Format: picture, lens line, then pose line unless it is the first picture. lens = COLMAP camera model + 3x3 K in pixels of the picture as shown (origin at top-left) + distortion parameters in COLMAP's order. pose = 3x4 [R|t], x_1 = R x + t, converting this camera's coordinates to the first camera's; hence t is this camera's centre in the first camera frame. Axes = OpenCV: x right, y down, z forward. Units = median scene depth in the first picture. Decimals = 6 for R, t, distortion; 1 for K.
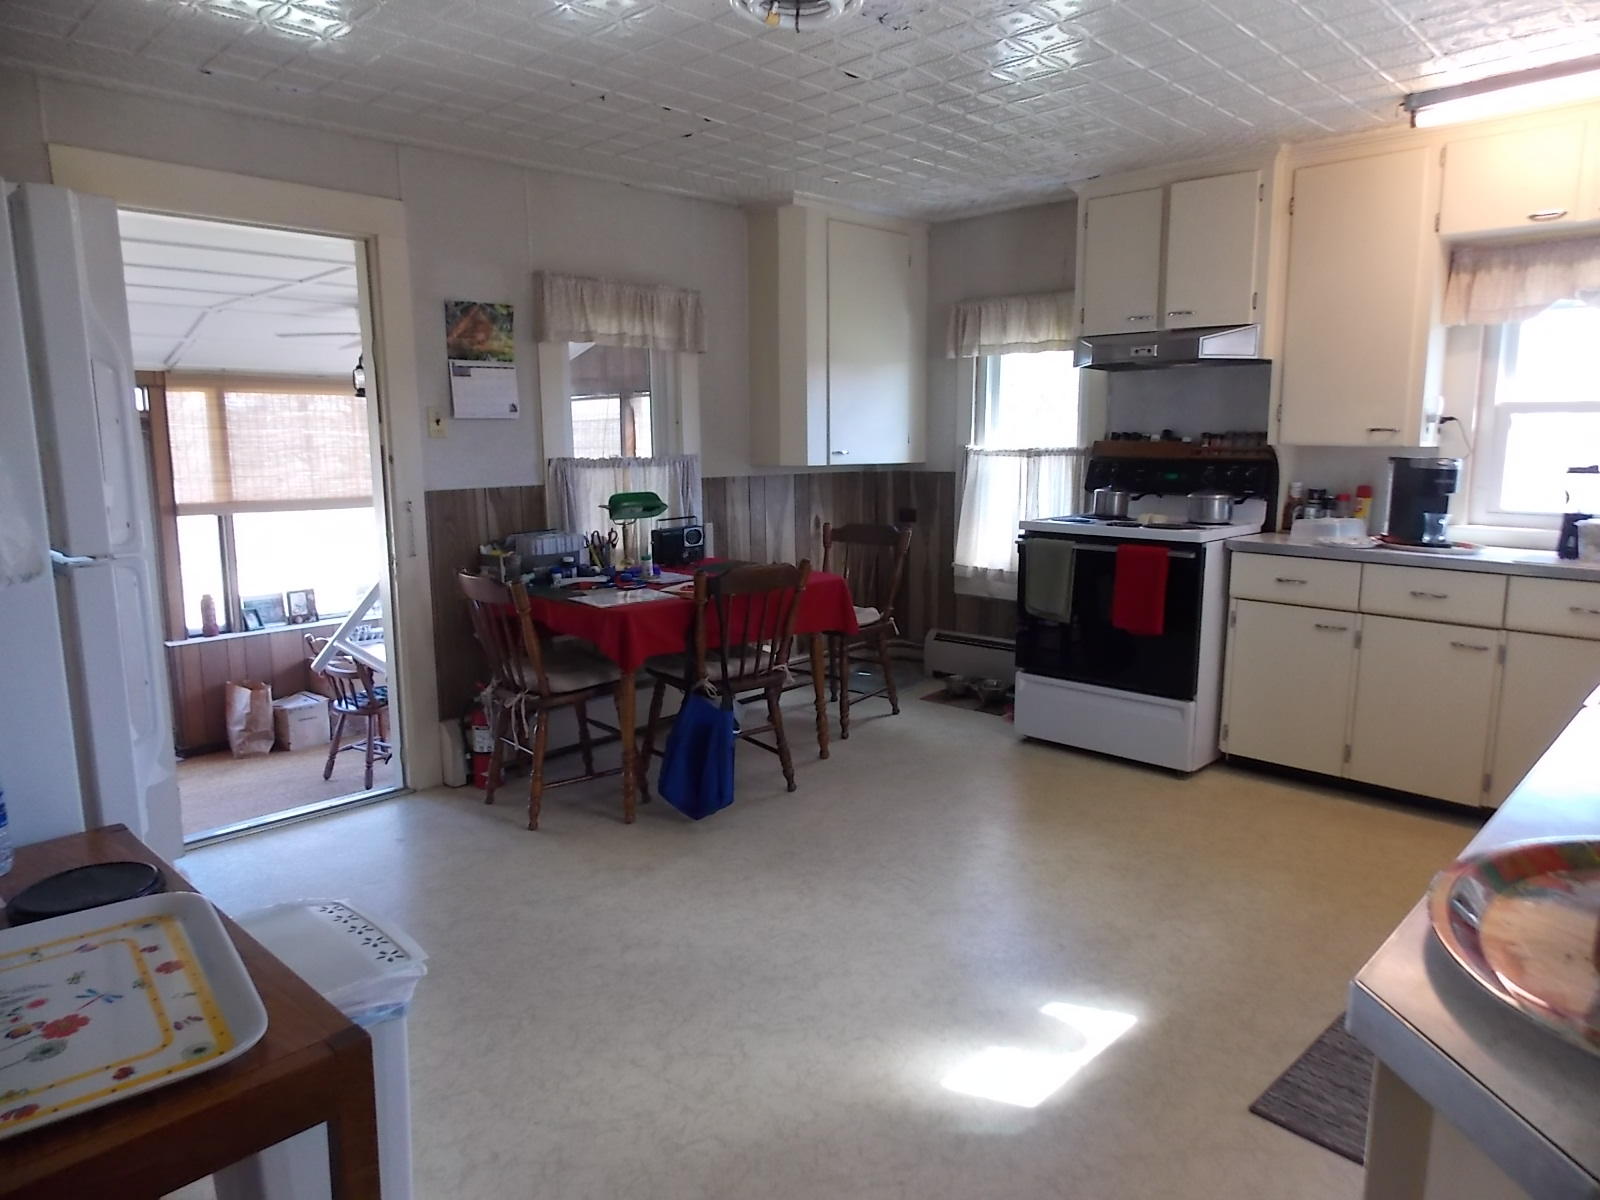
lens RADIAL K [[1058.7, 0, 803.1], [0, 1058.7, 593.2], [0, 0, 1]] dist [0.021520, 0.000182]
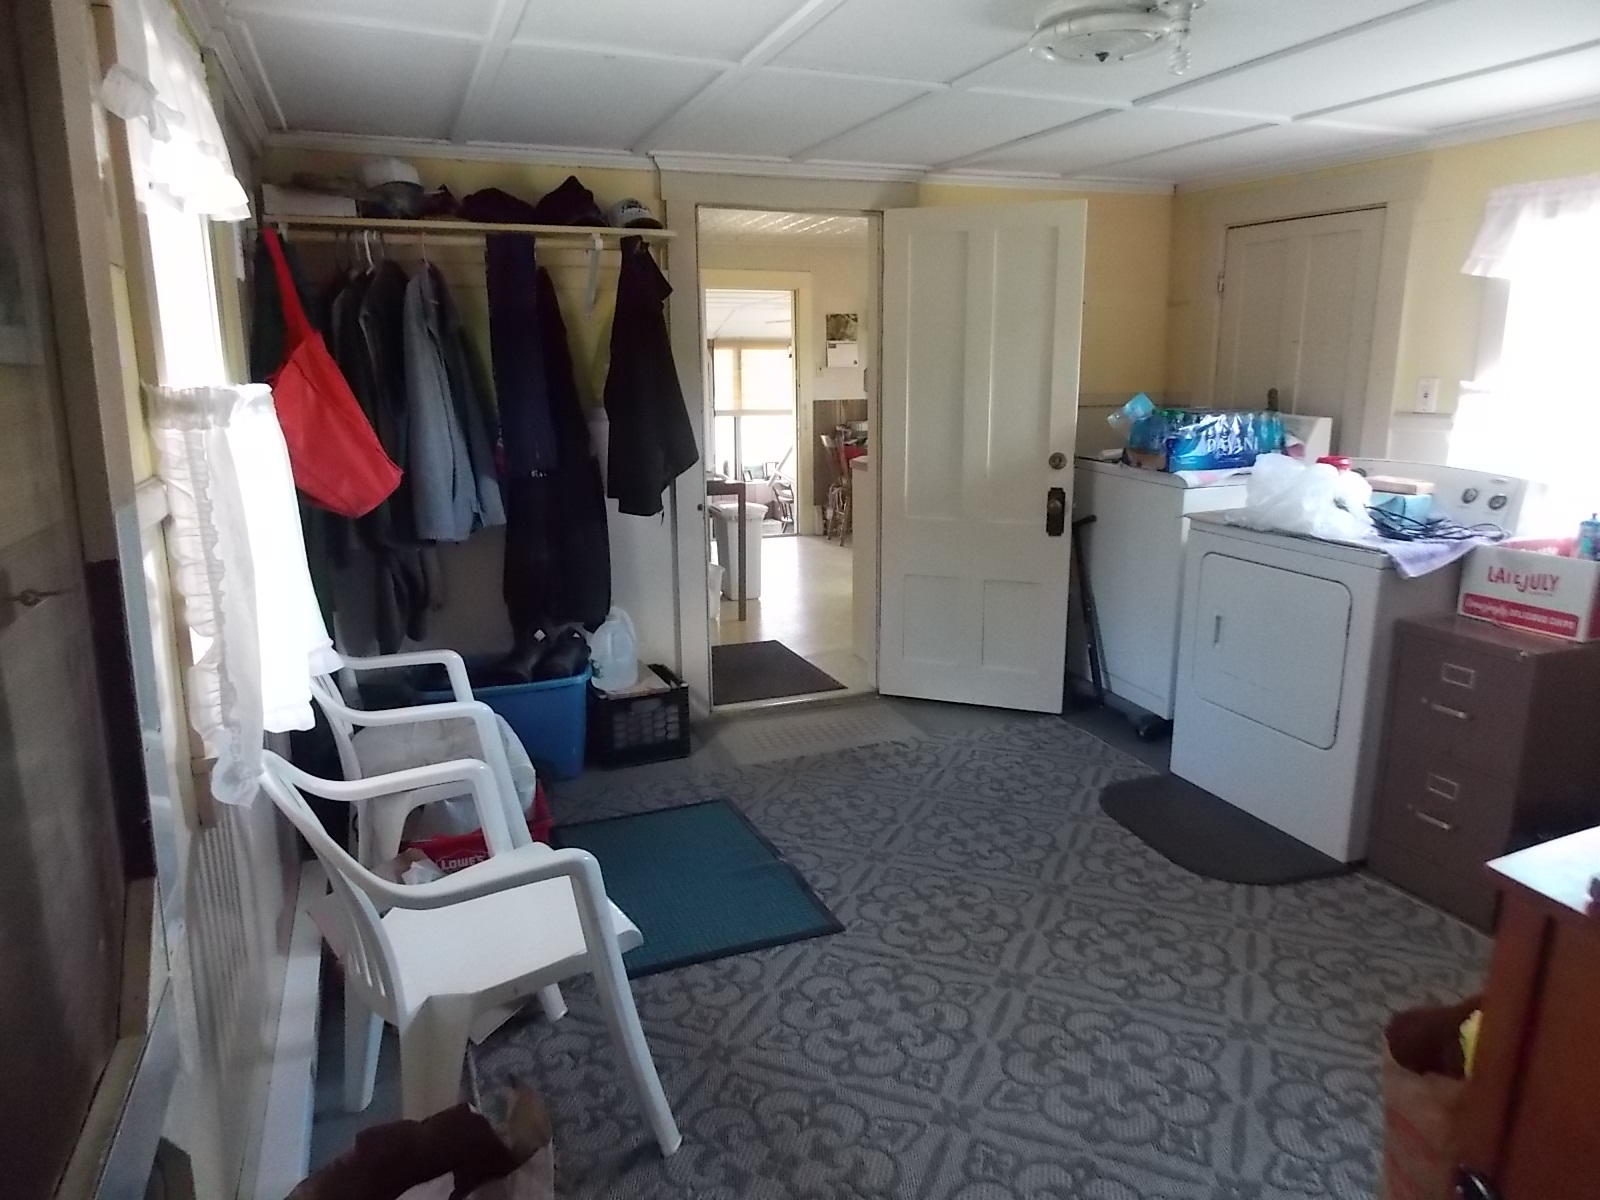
lens RADIAL K [[1058.7, 0, 804.0], [0, 1058.7, 600.1], [0, 0, 1]] dist [0.021520, 0.000182]
pose [[0.904163, 0.094107, -0.416694, 0.573504], [-0.067030, 0.994604, 0.079177, 0.142107], [0.421897, -0.043658, 0.905592, -1.009904]]
